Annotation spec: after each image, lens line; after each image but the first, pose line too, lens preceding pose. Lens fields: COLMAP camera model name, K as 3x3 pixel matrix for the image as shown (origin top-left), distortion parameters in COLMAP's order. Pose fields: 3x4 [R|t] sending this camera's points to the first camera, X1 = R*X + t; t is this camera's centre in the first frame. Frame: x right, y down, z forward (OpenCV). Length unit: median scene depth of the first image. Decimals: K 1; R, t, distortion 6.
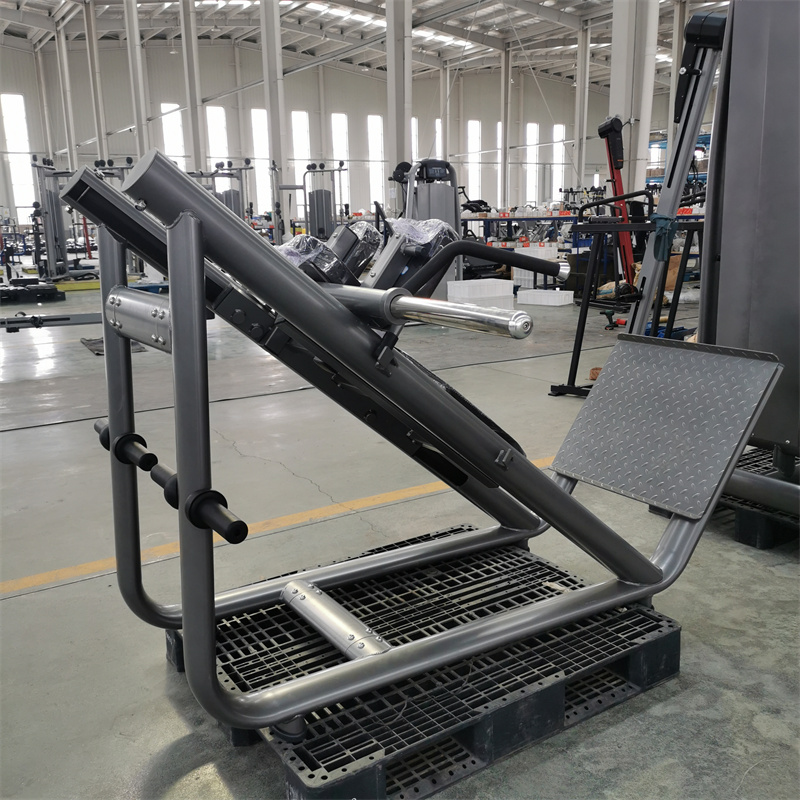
lens RADIAL K [[822.5, 0, 398.9], [0, 822.5, 401.7], [0, 0, 1]] dist [0.047008, 0.000000]
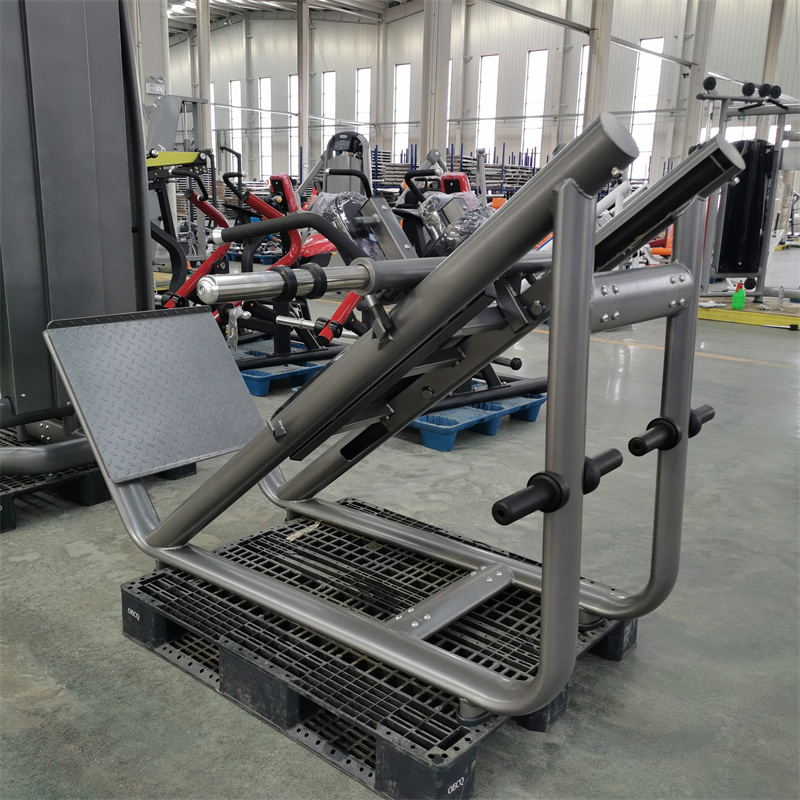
lens RADIAL K [[822.5, 0, 398.0], [0, 822.5, 396.1], [0, 0, 1]] dist [0.047008, 0.000000]
pose [[-0.293734, -0.214278, 0.931561, -0.807561], [0.193052, 0.941171, 0.277360, -0.219025], [-0.936190, 0.261310, -0.235087, 1.072177]]
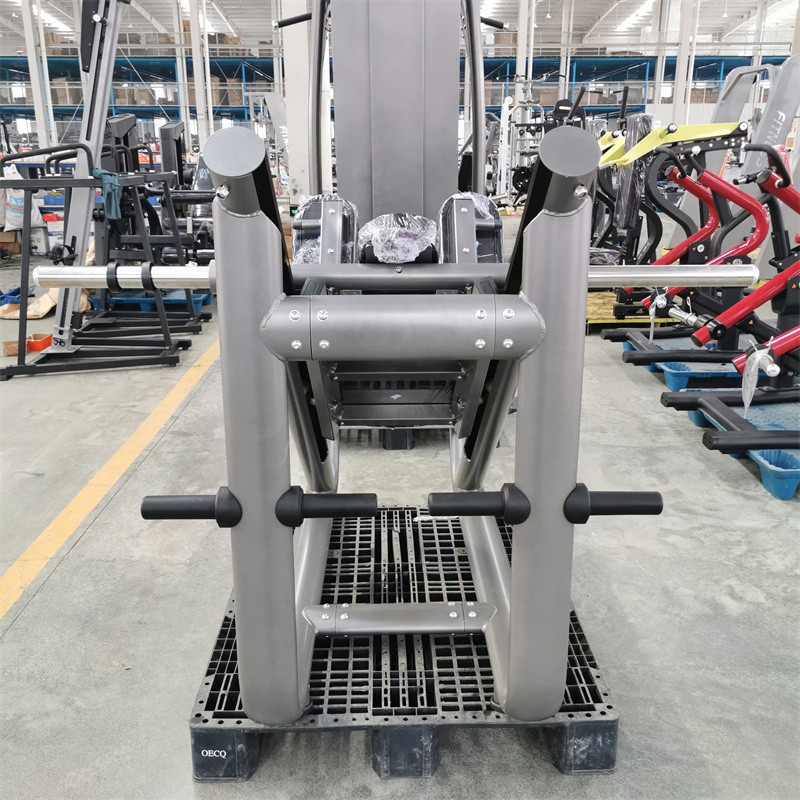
lens RADIAL K [[822.5, 0, 399.9], [0, 822.5, 399.5], [0, 0, 1]] dist [0.047008, 0.000000]
pose [[0.527496, -0.228314, 0.818304, -0.701498], [0.178681, 0.971482, 0.155870, -0.112517], [-0.830555, 0.063995, 0.553248, 0.396721]]
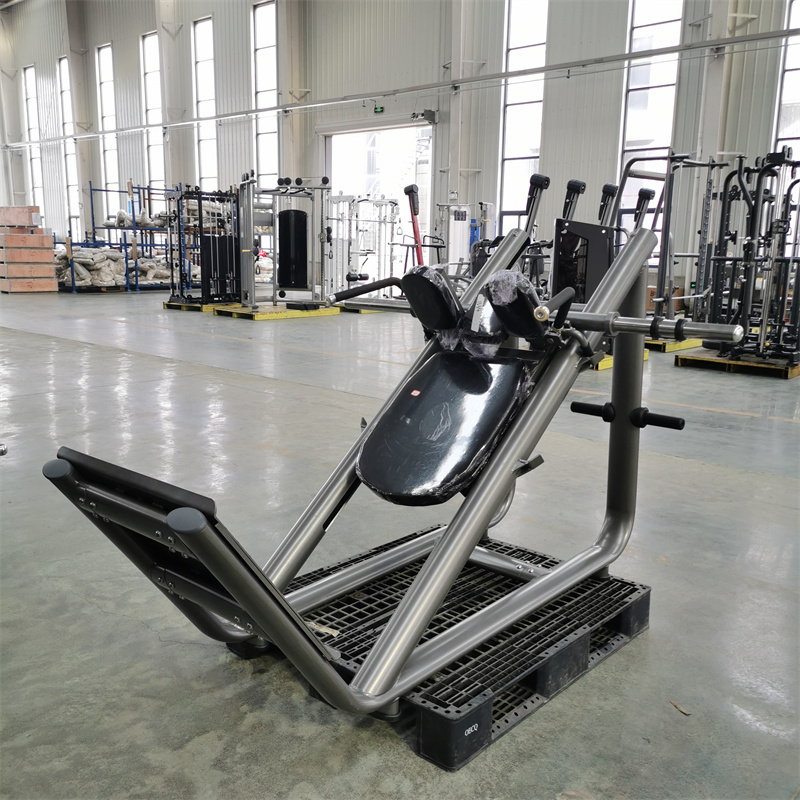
lens RADIAL K [[822.5, 0, 401.4], [0, 822.5, 398.5], [0, 0, 1]] dist [0.047008, 0.000000]
pose [[-0.964306, 0.054995, -0.259015, 0.346362], [-0.054347, 0.916261, 0.396877, -0.437391], [0.259151, 0.396788, -0.880568, 1.784414]]
